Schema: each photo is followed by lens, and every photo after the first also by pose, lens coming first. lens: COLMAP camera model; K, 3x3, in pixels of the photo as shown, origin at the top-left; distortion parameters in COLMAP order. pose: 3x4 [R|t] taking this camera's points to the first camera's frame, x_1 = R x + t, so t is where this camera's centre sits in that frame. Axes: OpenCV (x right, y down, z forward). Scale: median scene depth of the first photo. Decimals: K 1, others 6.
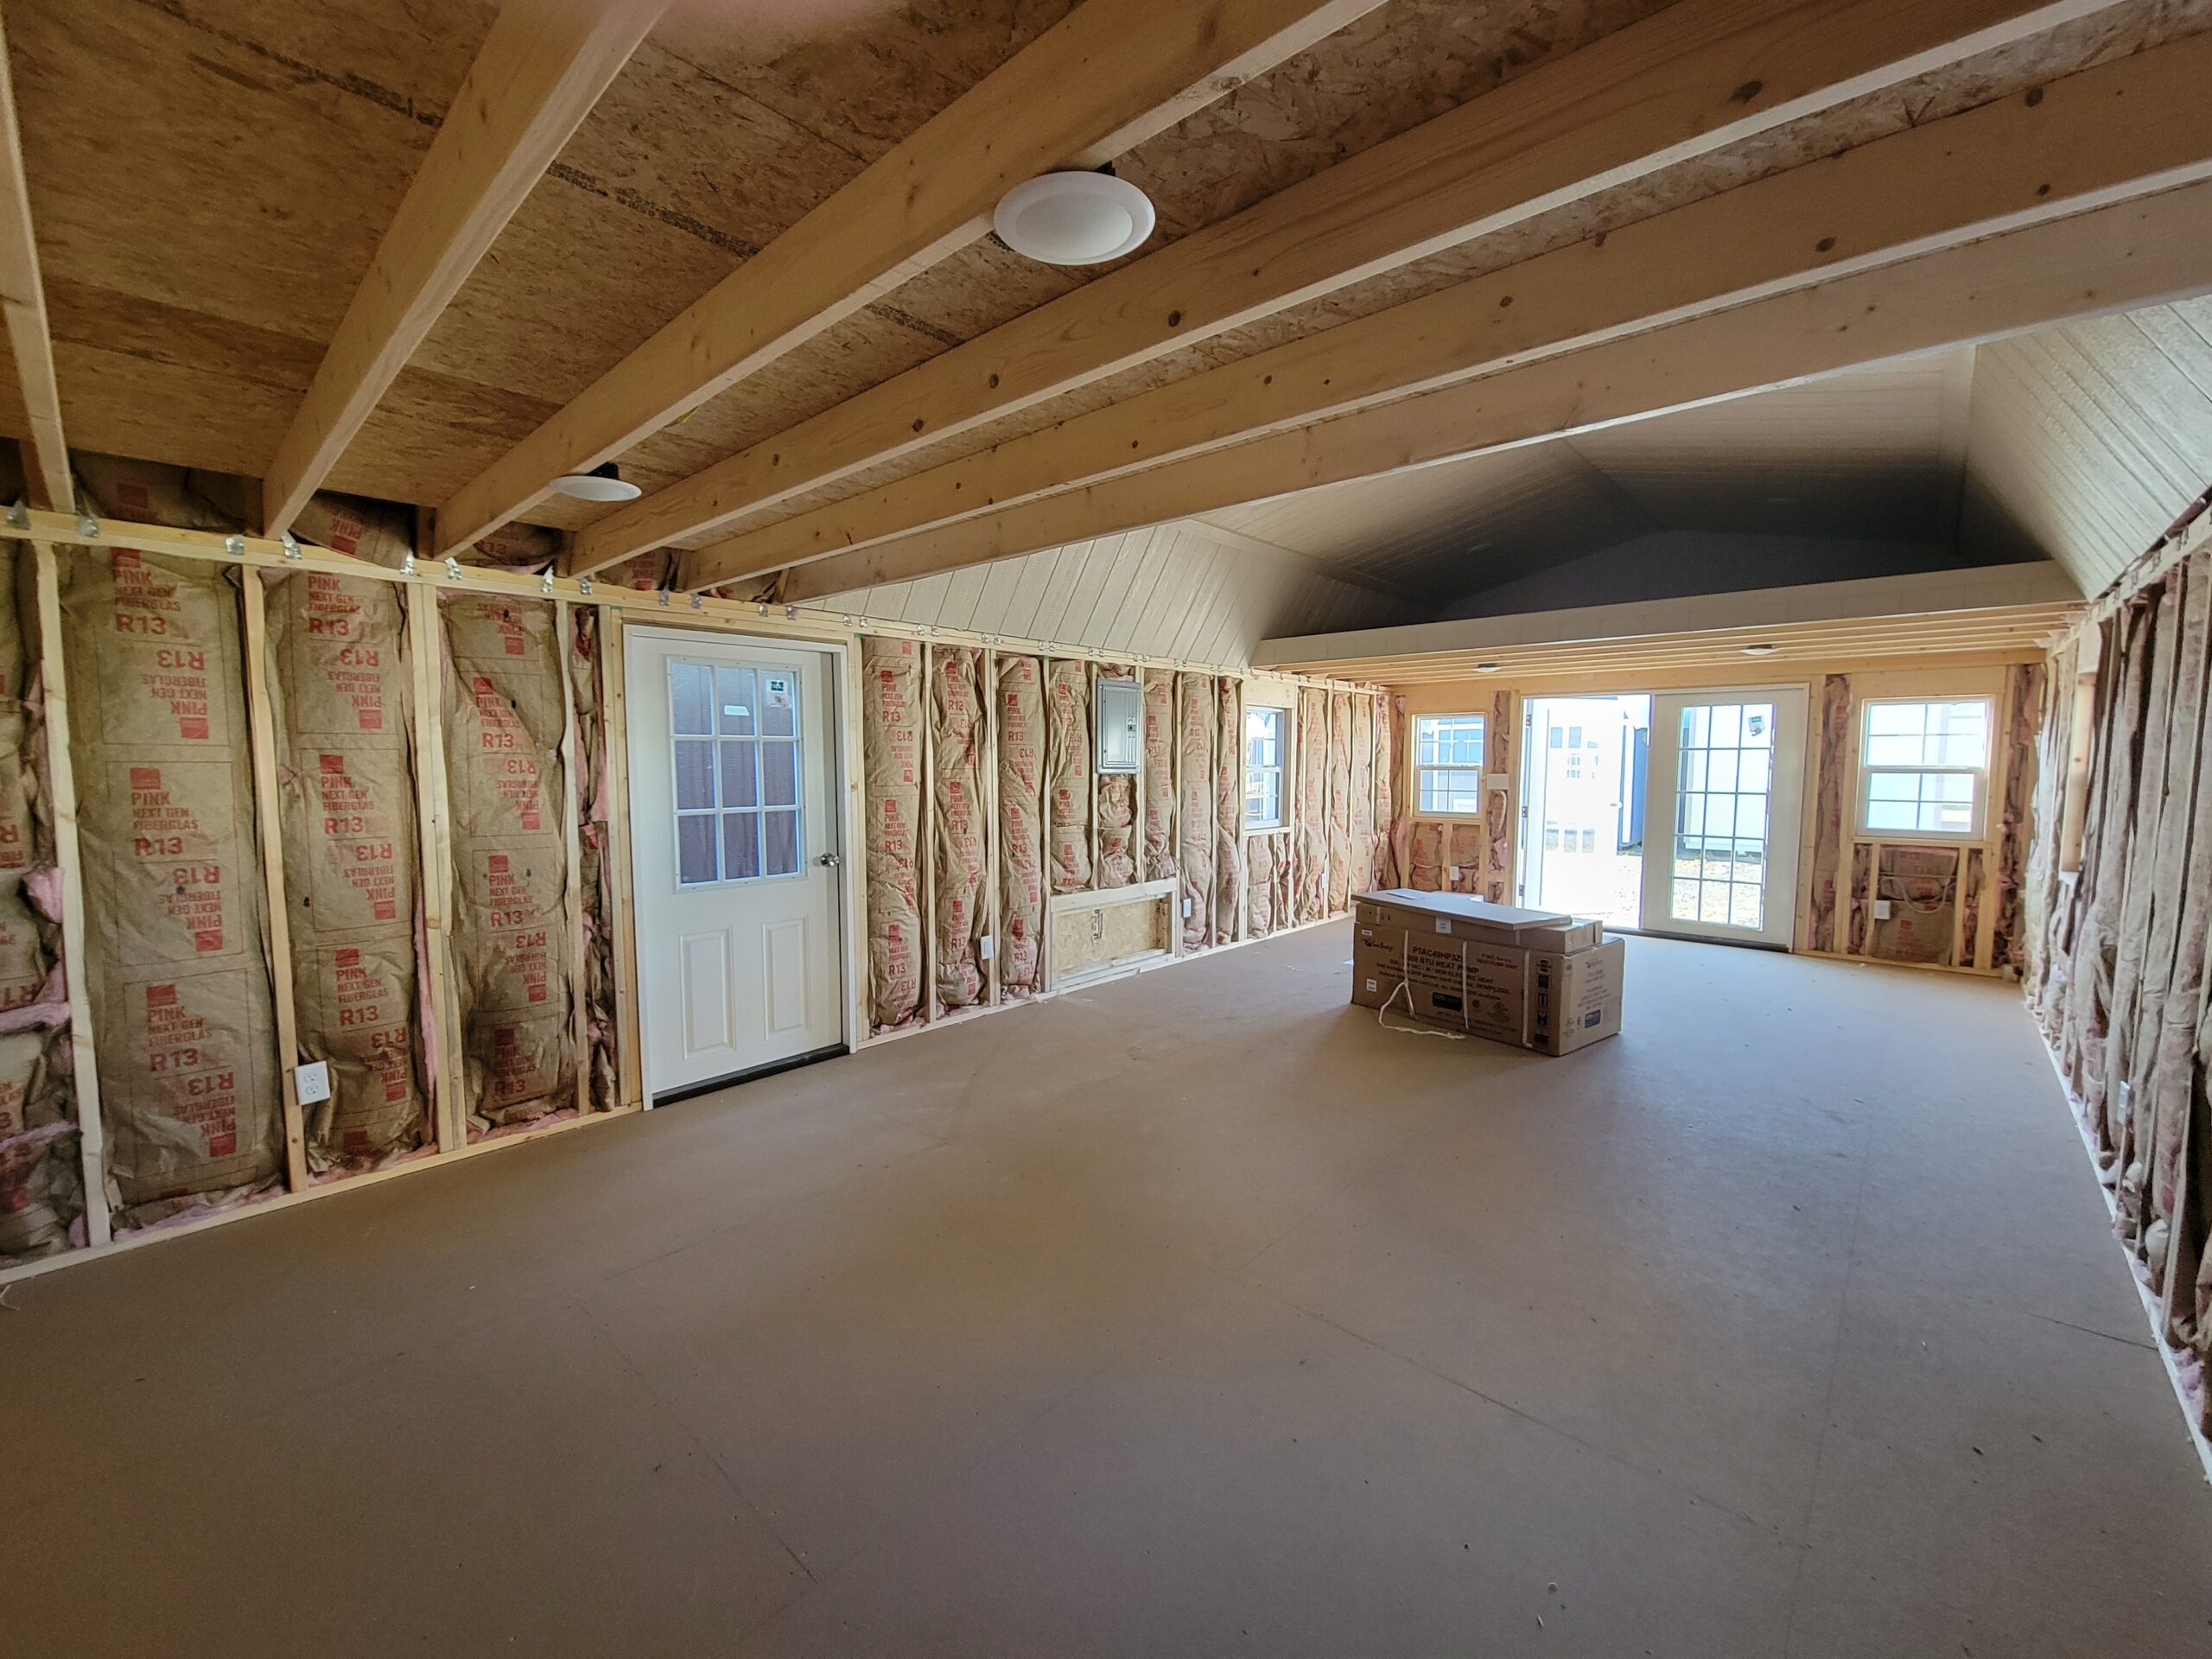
lens RADIAL K [[894.8, 0, 1106.0], [0, 894.8, 829.5], [0, 0, 1]] dist [0.000365, 0.000007]
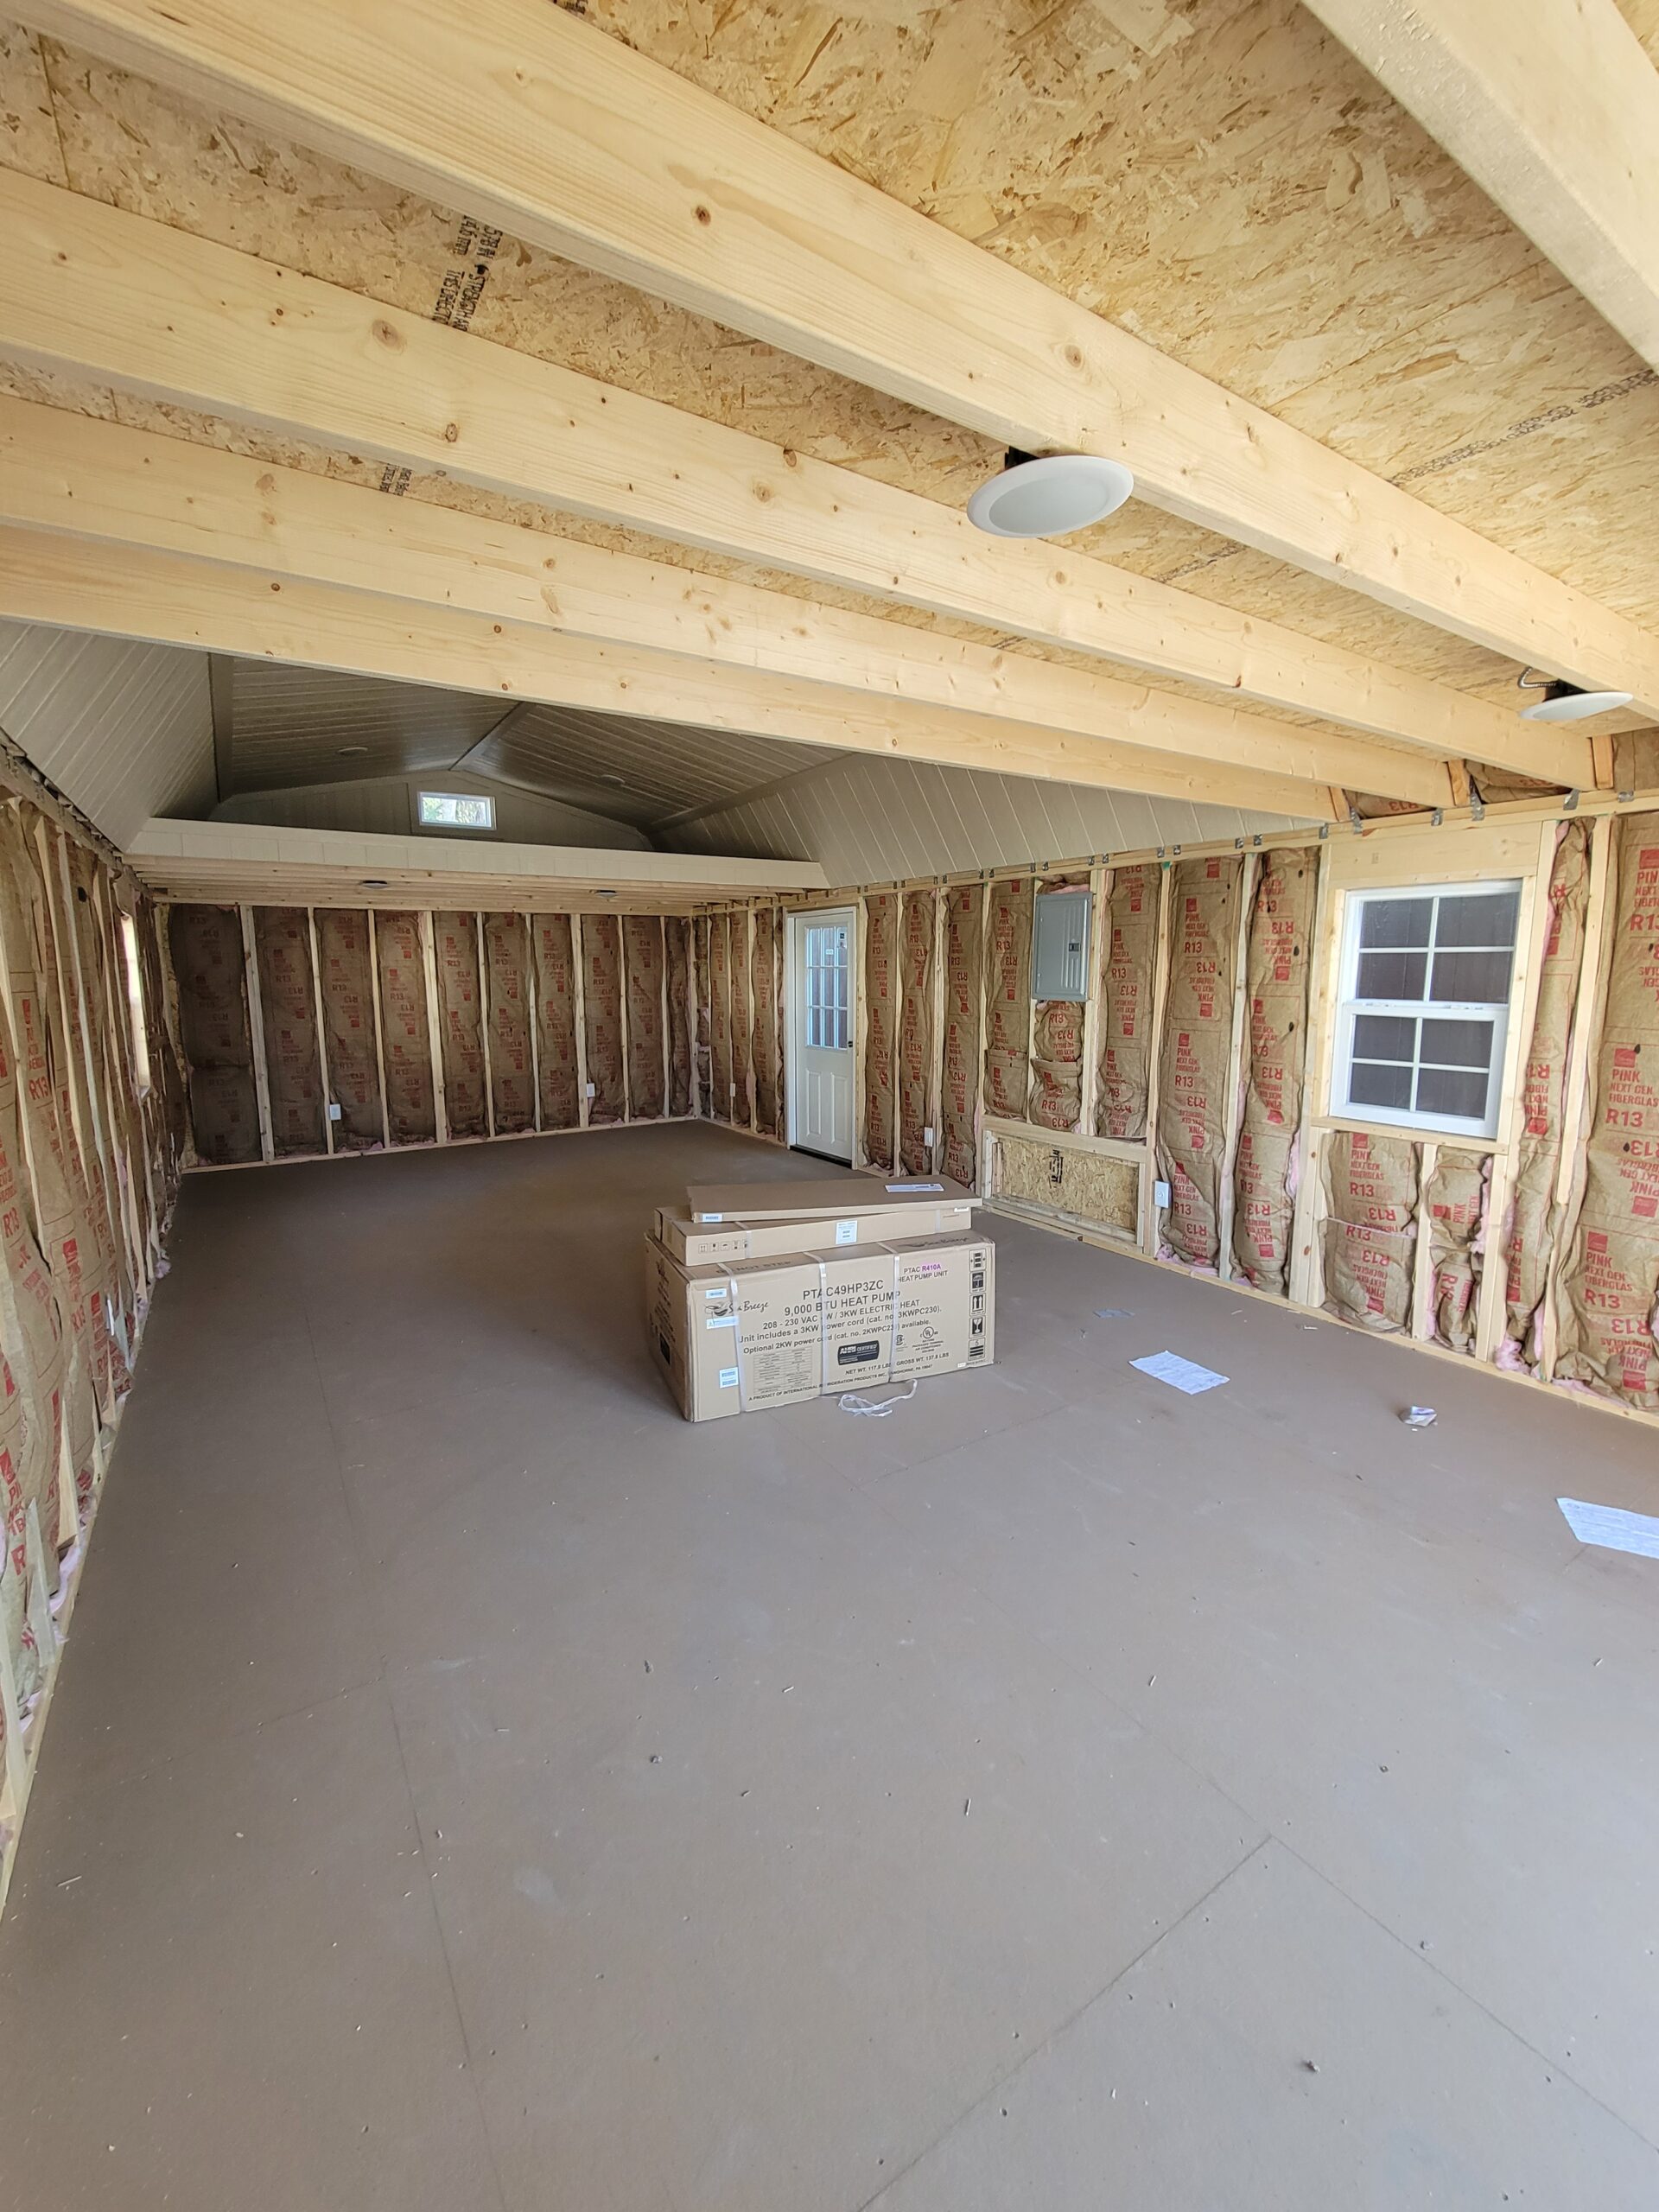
lens RADIAL K [[894.8, 0, 829.5], [0, 894.8, 1106.0], [0, 0, 1]] dist [0.000365, 0.000007]
pose [[-0.238011, 0.138314, -0.961364, 1.169292], [-0.083385, 0.983244, 0.162106, -0.105676], [0.967676, 0.118747, -0.222490, 1.249426]]
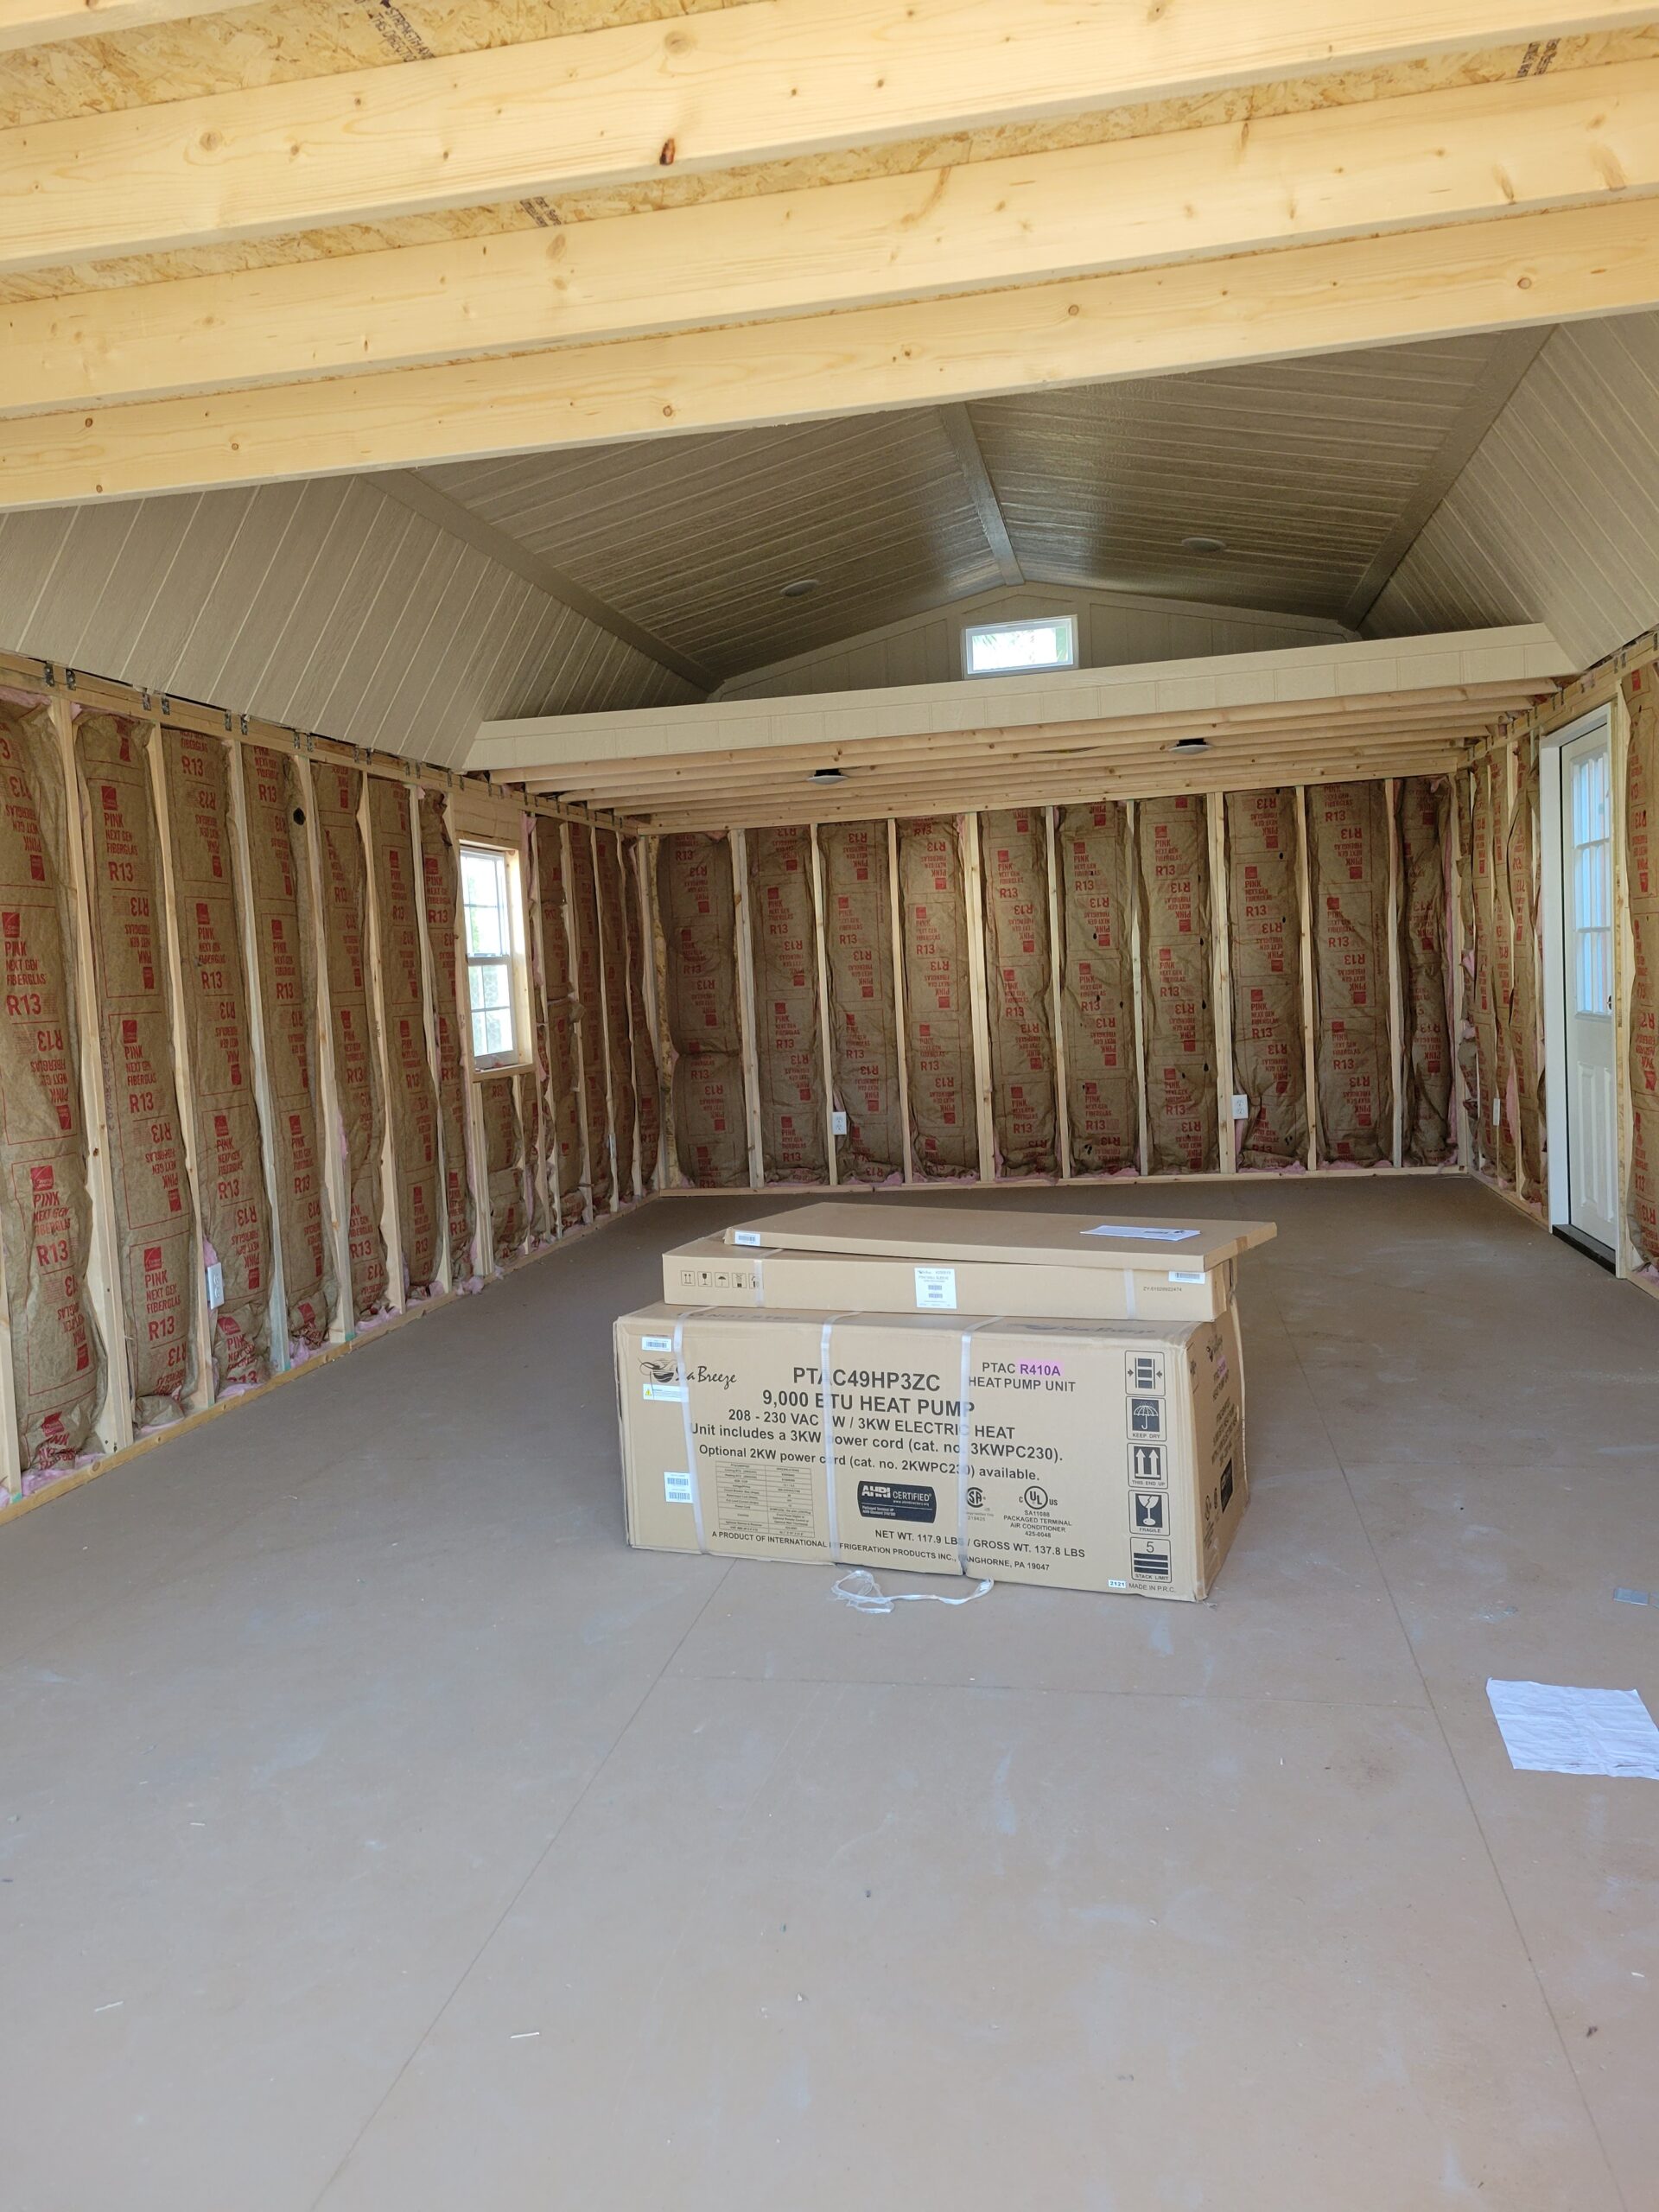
lens RADIAL K [[1662.7, 0, 829.5], [0, 1662.7, 1106.0], [0, 0, 1]] dist [0.049860, -0.006868]
pose [[-0.849957, 0.076228, -0.521308, 0.898880], [-0.001612, 0.989097, 0.147259, -0.077884], [0.526849, 0.126004, -0.840567, 1.711973]]
